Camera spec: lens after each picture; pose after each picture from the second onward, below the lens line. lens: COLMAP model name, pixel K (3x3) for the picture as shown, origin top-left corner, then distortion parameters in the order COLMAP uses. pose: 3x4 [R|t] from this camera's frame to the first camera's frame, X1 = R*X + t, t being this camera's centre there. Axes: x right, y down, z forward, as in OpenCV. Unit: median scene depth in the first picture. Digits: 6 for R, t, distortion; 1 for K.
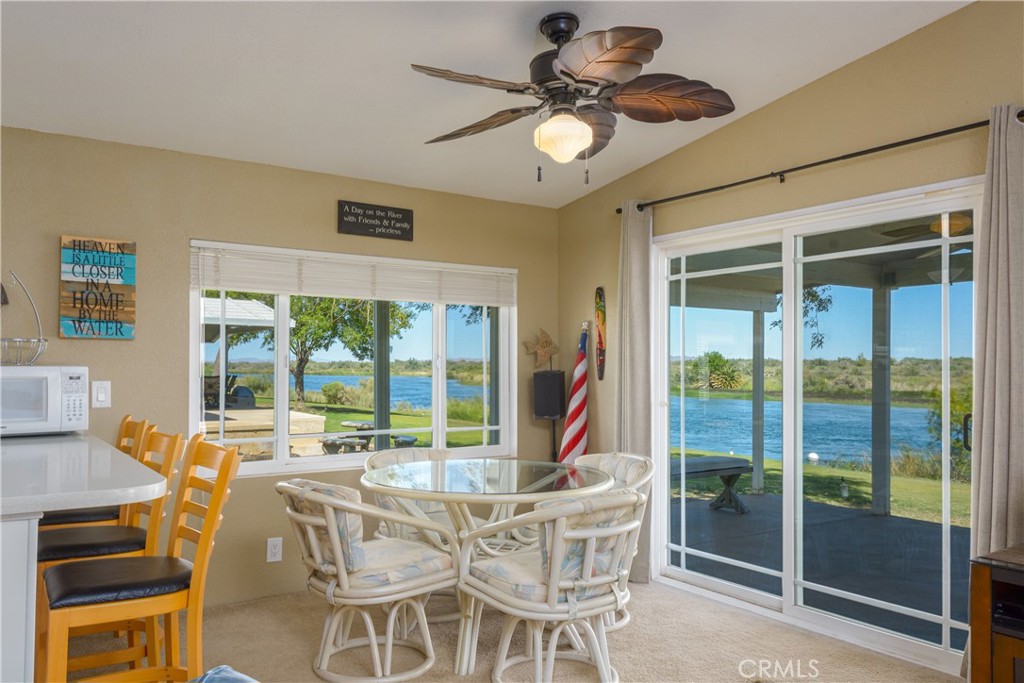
lens RADIAL K [[767.2, 0, 503.2], [0, 767.2, 358.0], [0, 0, 1]] dist [0.020755, -0.009267]
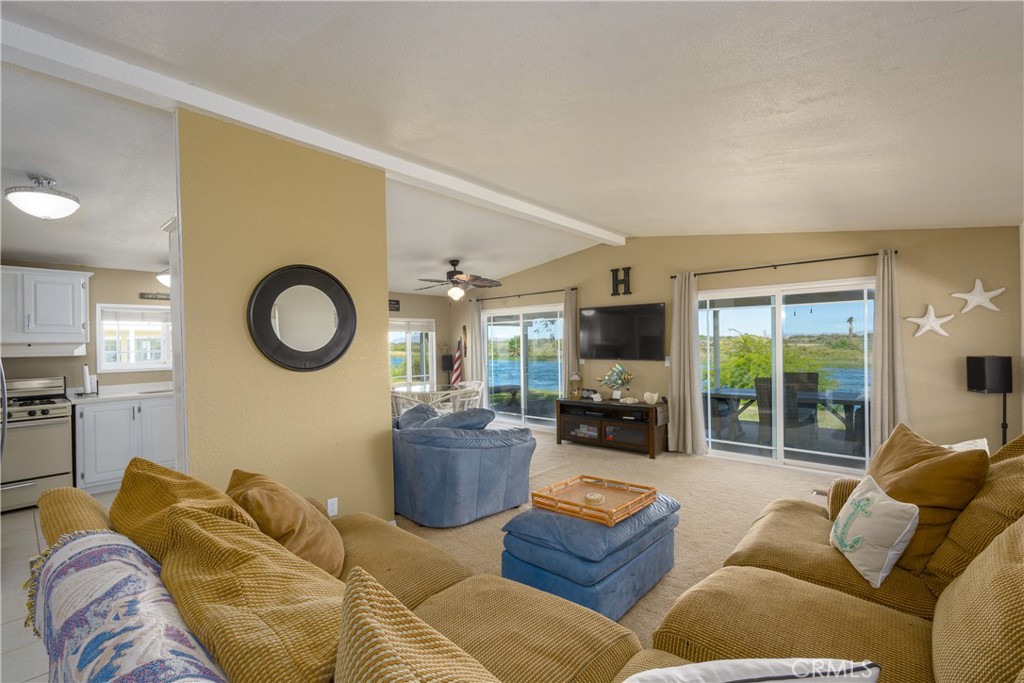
lens RADIAL K [[444.9, 0, 511.3], [0, 444.9, 343.1], [0, 0, 1]] dist [0.008204, -0.000905]
pose [[0.969498, -0.021057, 0.244194, -0.150632], [0.019602, 0.999773, 0.008387, -0.047630], [-0.244315, -0.003345, 0.969690, -0.897160]]
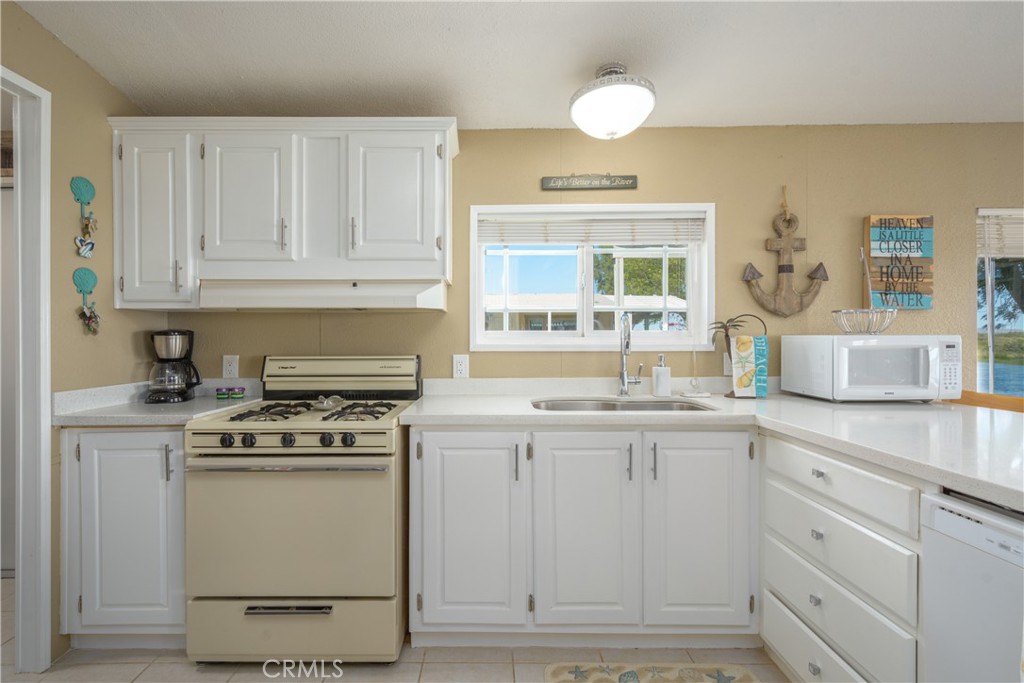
lens RADIAL K [[465.2, 0, 484.1], [0, 465.2, 338.7], [0, 0, 1]] dist [0.007295, -0.001452]
pose [[0.823219, -0.003220, -0.567715, -0.618458], [0.008511, 0.999942, 0.006670, 0.005780], [0.567661, -0.010322, 0.823198, 0.138799]]
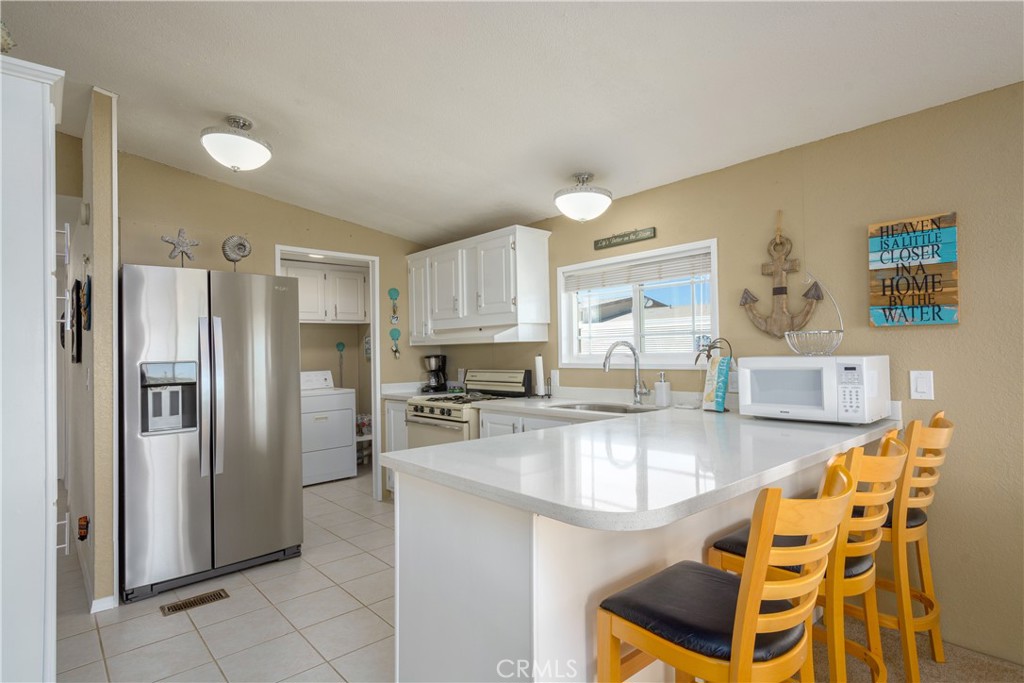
lens RADIAL K [[527.4, 0, 506.9], [0, 527.4, 343.0], [0, 0, 1]] dist [0.005832, -0.001097]
pose [[0.128761, -0.024076, -0.991383, 0.045131], [0.025859, 0.999447, -0.020913, -0.003193], [0.991338, -0.022944, 0.129313, 0.420464]]
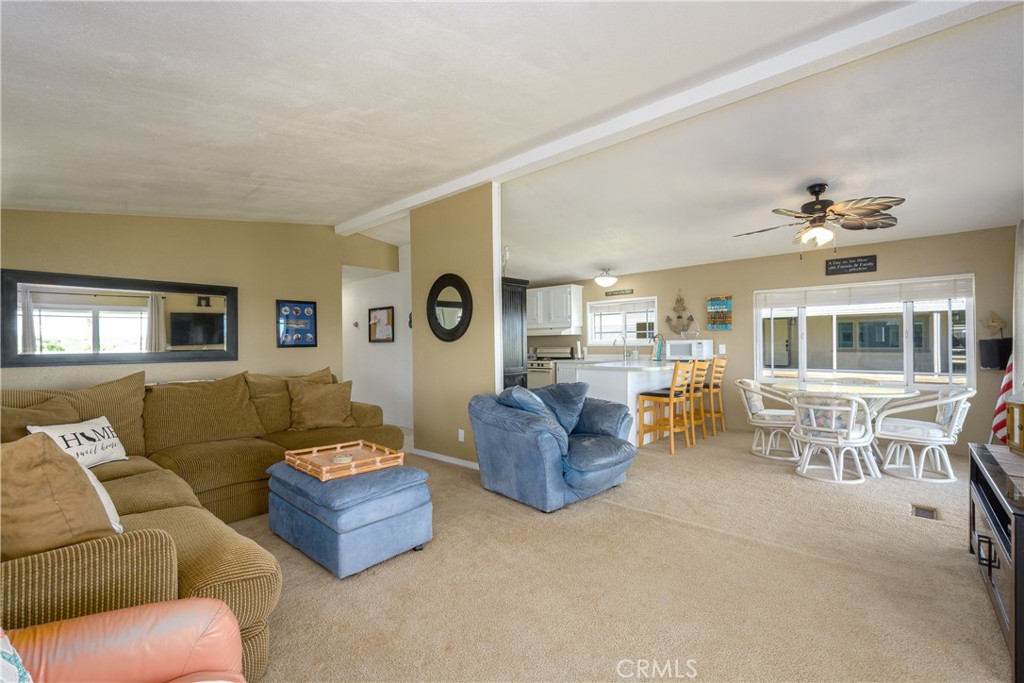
lens RADIAL K [[444.9, 0, 507.1], [0, 444.9, 344.2], [0, 0, 1]] dist [0.008204, -0.000905]
pose [[0.236019, -0.006126, -0.971729, 0.912310], [0.020116, 0.999797, -0.001417, 0.013589], [0.971540, -0.019213, 0.236094, -0.183641]]
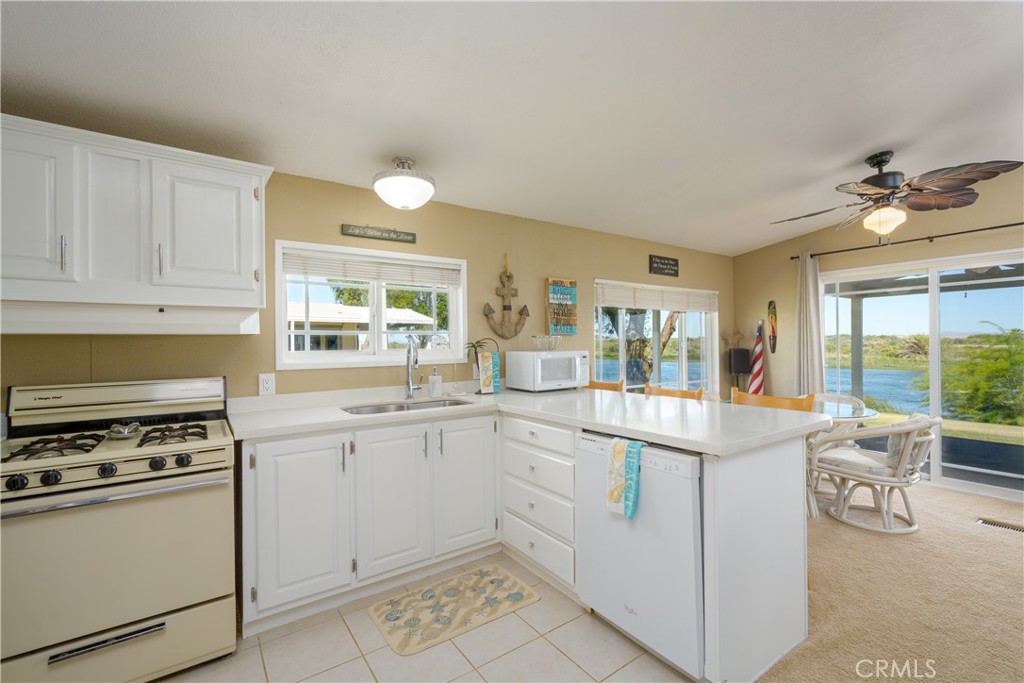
lens RADIAL K [[444.9, 0, 510.0], [0, 444.9, 343.6], [0, 0, 1]] dist [0.008204, -0.000905]
pose [[0.999784, -0.014970, 0.014425, -0.649900], [0.014860, 0.999860, 0.007702, -0.014067], [-0.014538, -0.007486, 0.999866, -0.035133]]
